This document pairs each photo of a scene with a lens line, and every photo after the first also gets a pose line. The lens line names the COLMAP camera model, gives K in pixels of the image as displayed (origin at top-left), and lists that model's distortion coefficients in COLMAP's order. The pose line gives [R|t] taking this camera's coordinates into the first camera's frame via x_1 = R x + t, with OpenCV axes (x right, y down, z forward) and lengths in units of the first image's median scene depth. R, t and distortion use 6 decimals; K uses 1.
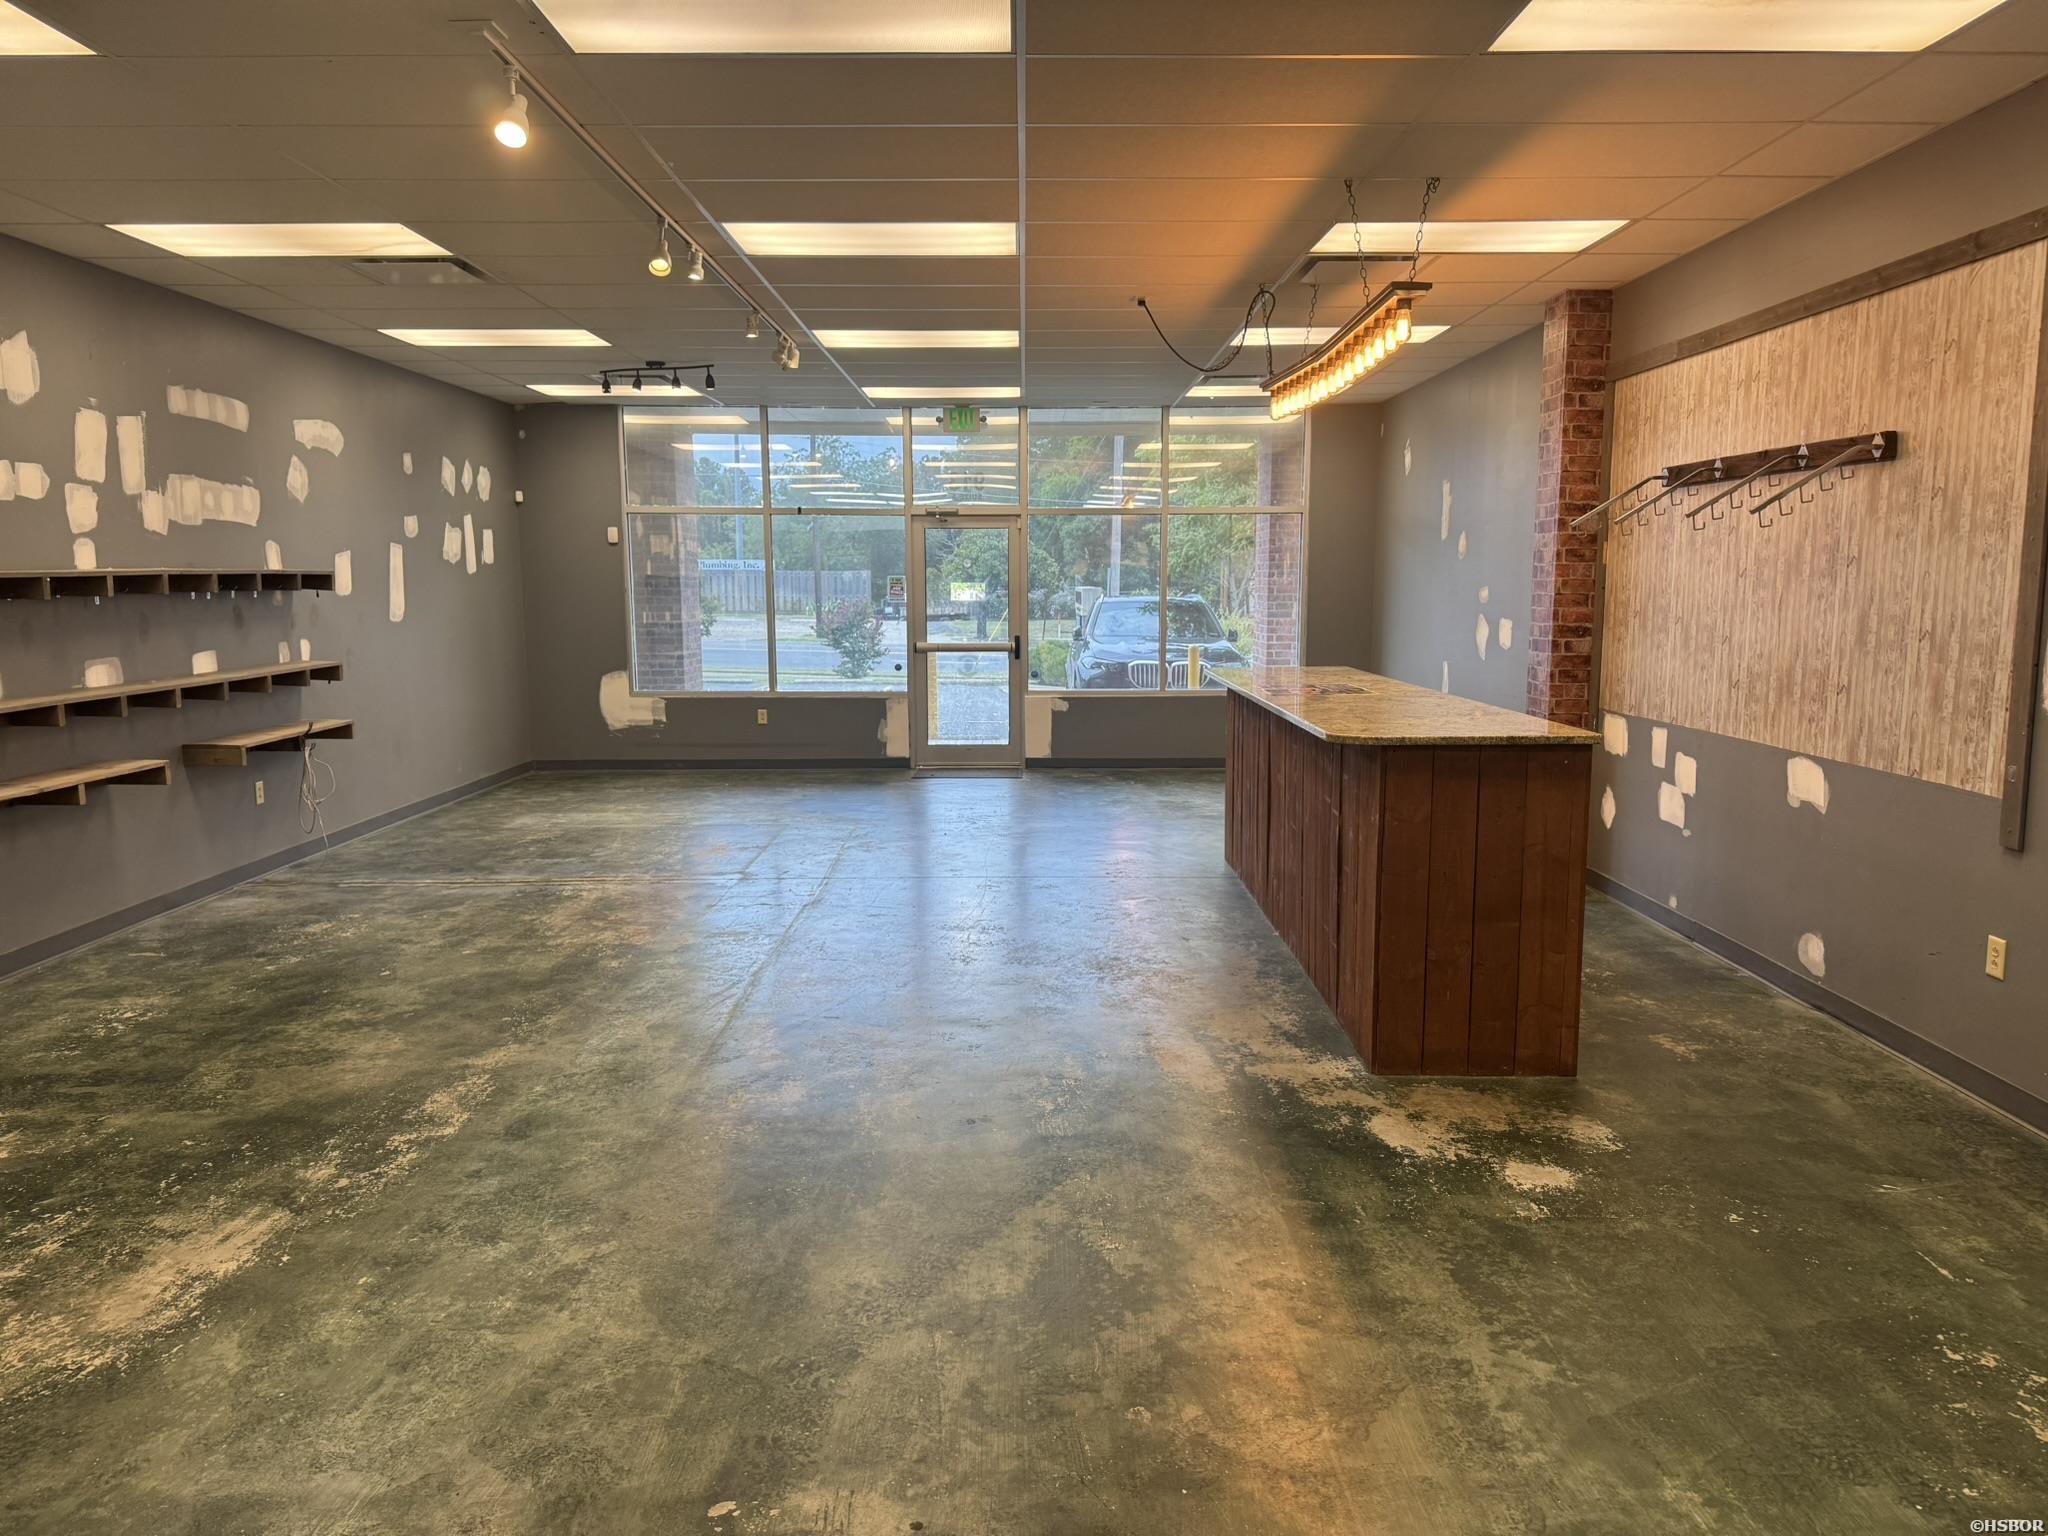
lens RADIAL K [[1411.1, 0, 1021.5], [0, 1411.1, 764.0], [0, 0, 1]] dist [0.072855, -0.121072]
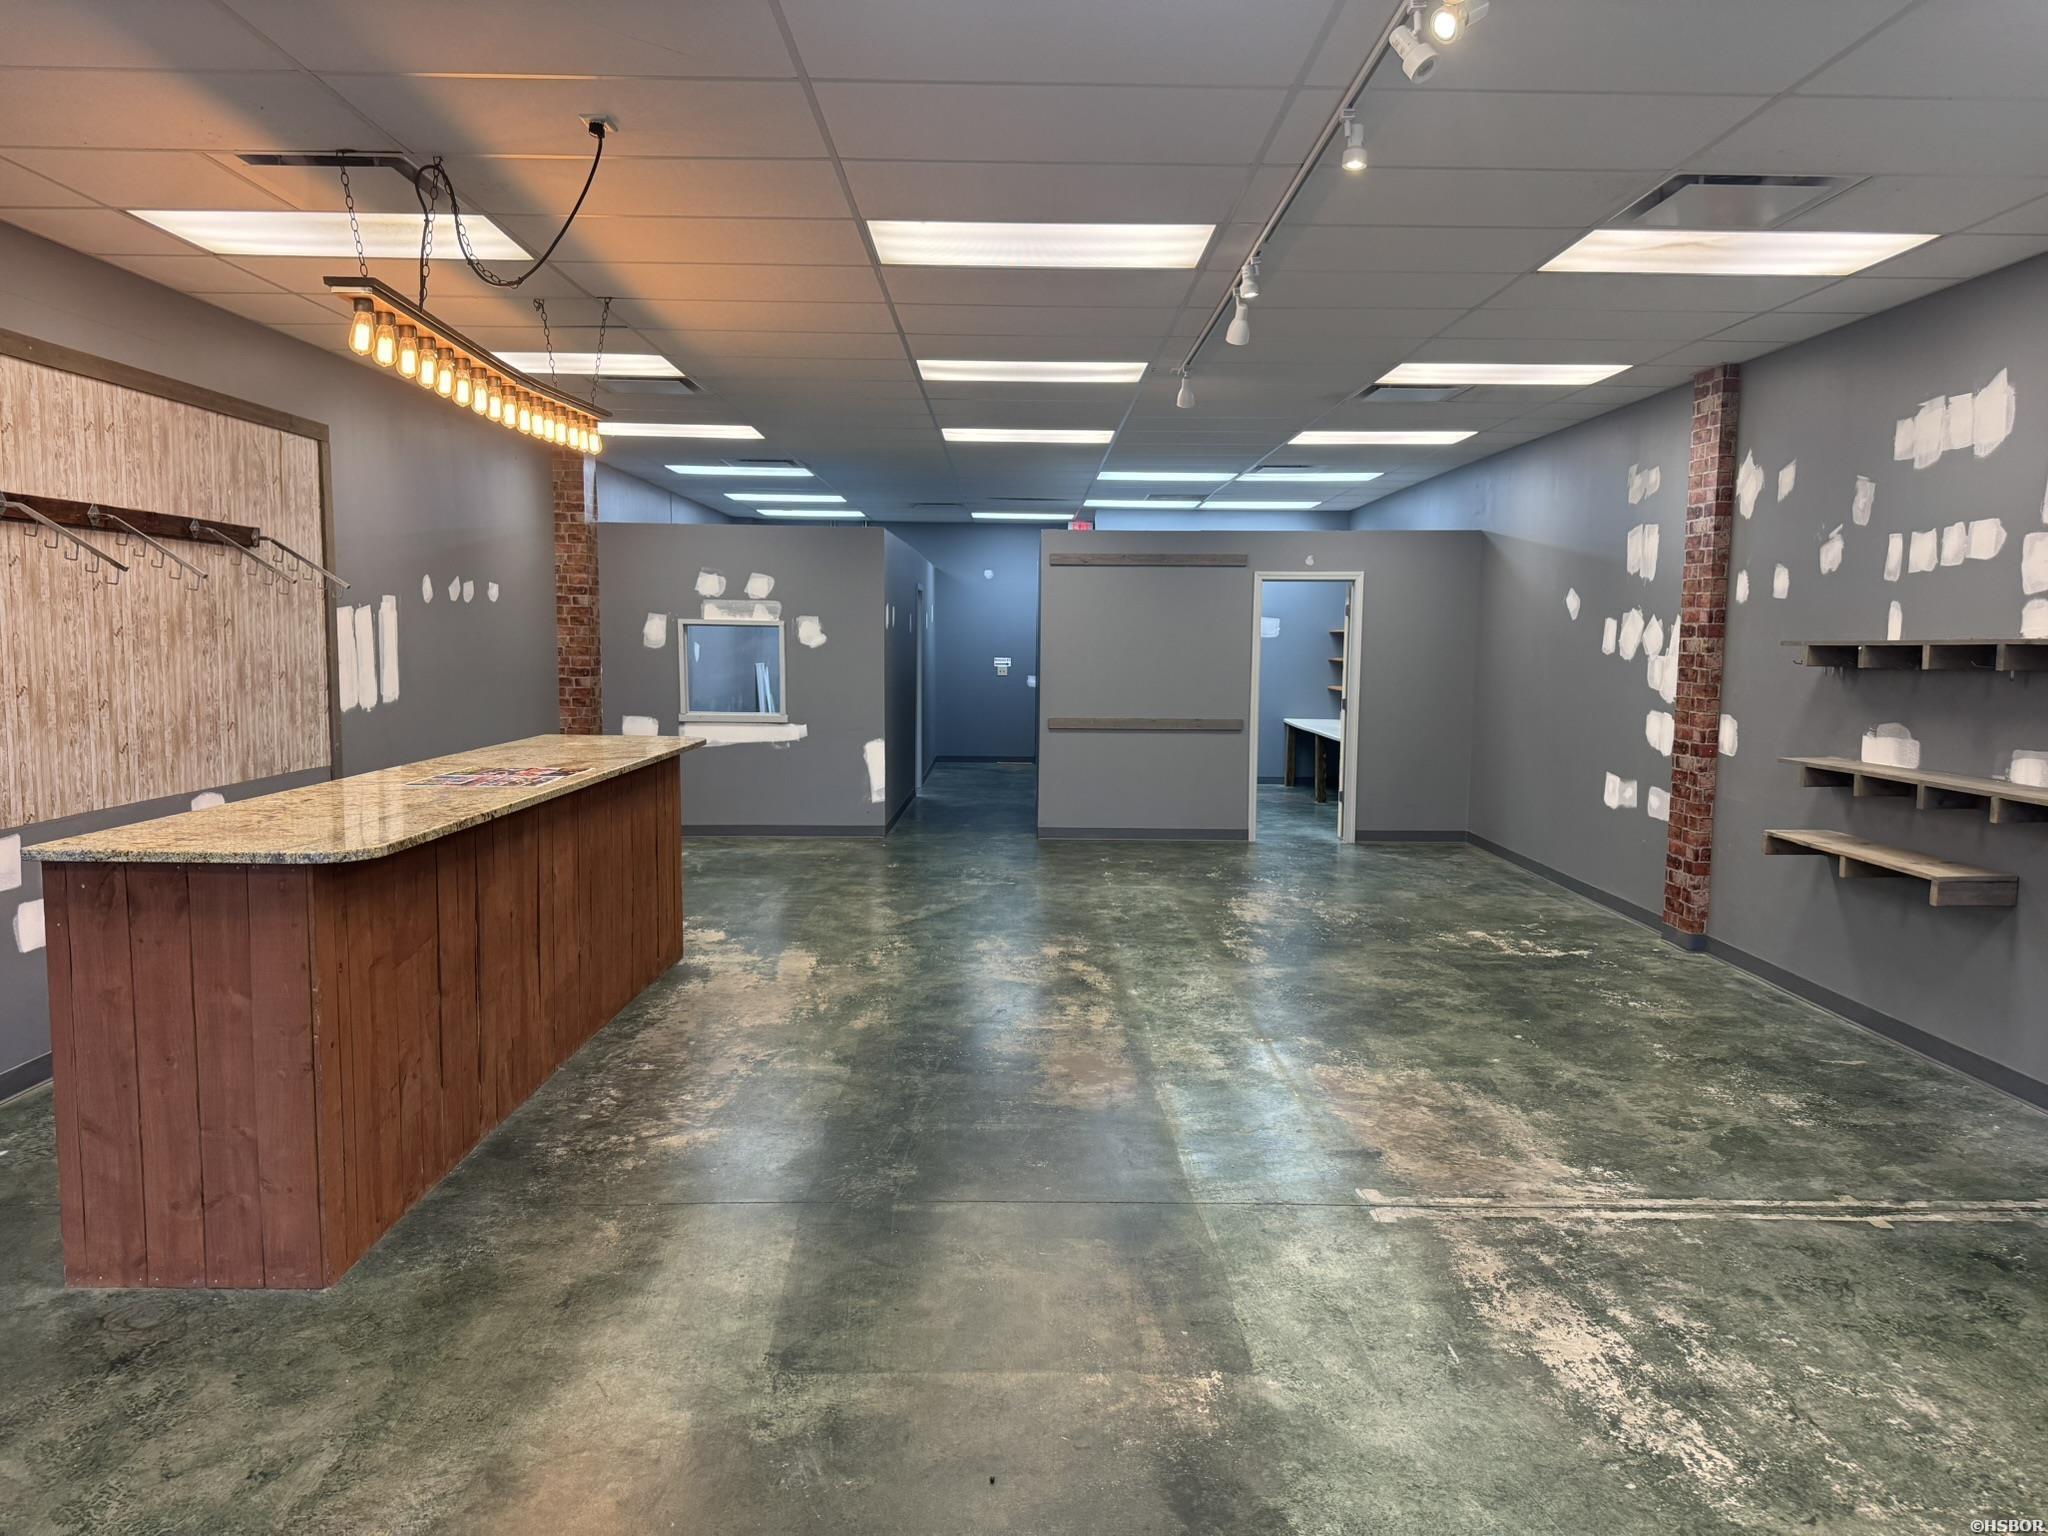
lens RADIAL K [[1411.1, 0, 1021.5], [0, 1411.1, 764.0], [0, 0, 1]] dist [0.072855, -0.121072]
pose [[-0.999932, -0.005245, -0.010388, -0.086316], [-0.007392, 0.975734, 0.218836, -0.263114], [0.008988, 0.218898, -0.975706, 1.975017]]
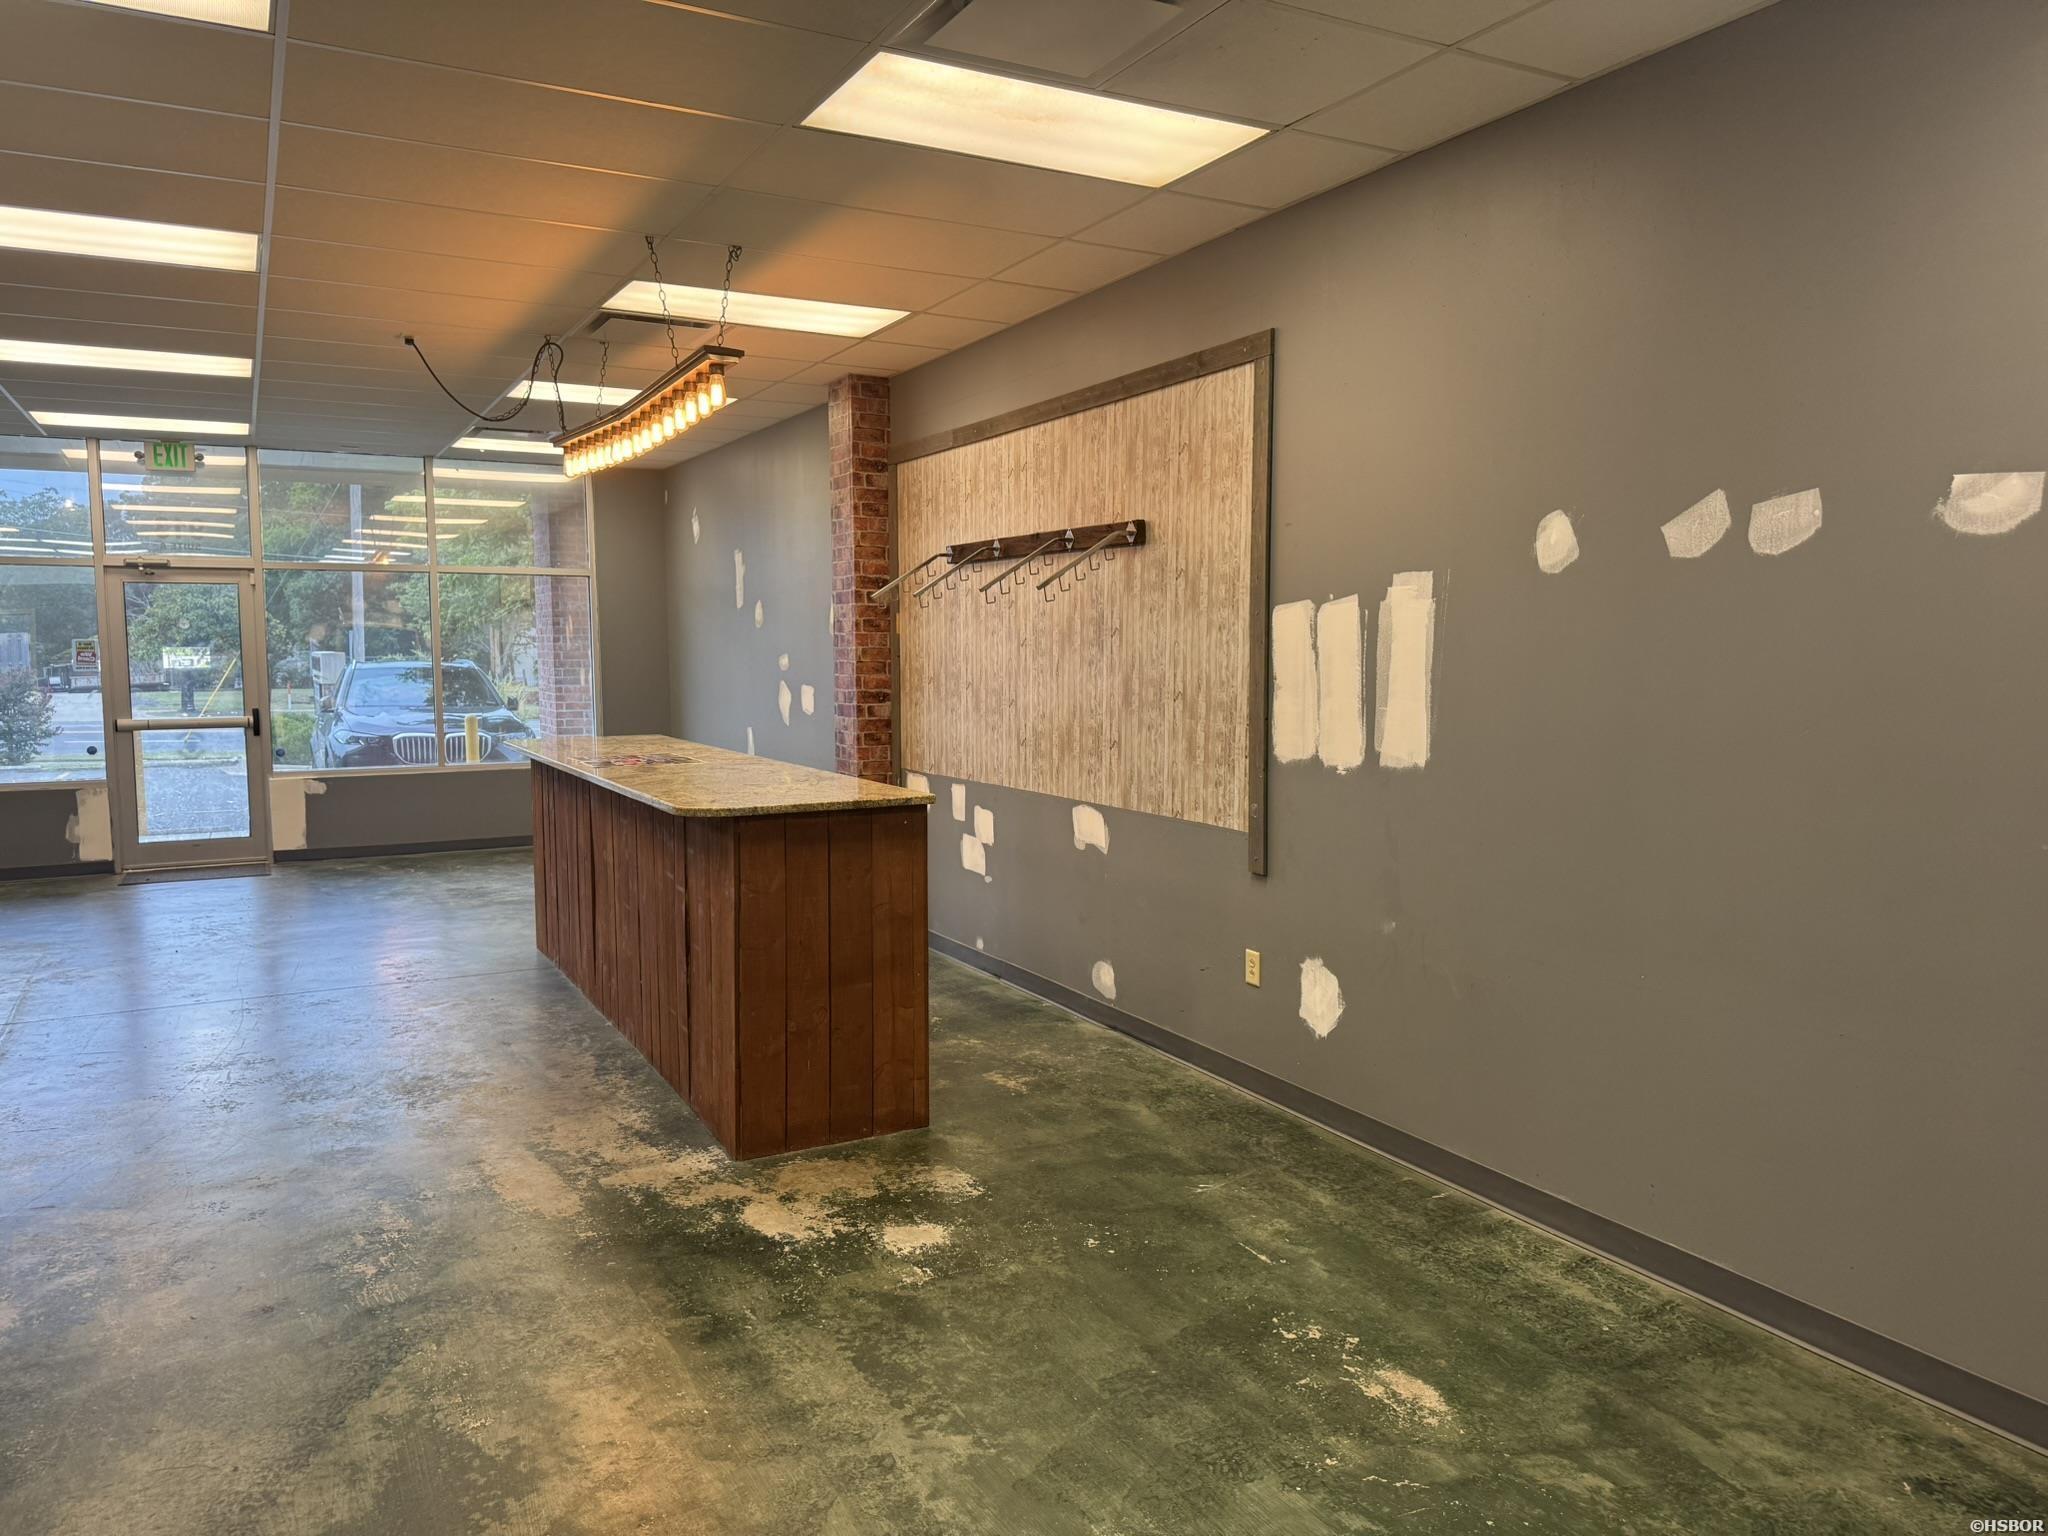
lens RADIAL K [[1411.1, 0, 1021.5], [0, 1411.1, 764.0], [0, 0, 1]] dist [0.072855, -0.121072]
pose [[0.876596, -0.039070, 0.479639, -0.026515], [0.060965, 0.997684, -0.030153, -0.006378], [-0.477350, 0.055673, 0.876948, 0.043275]]
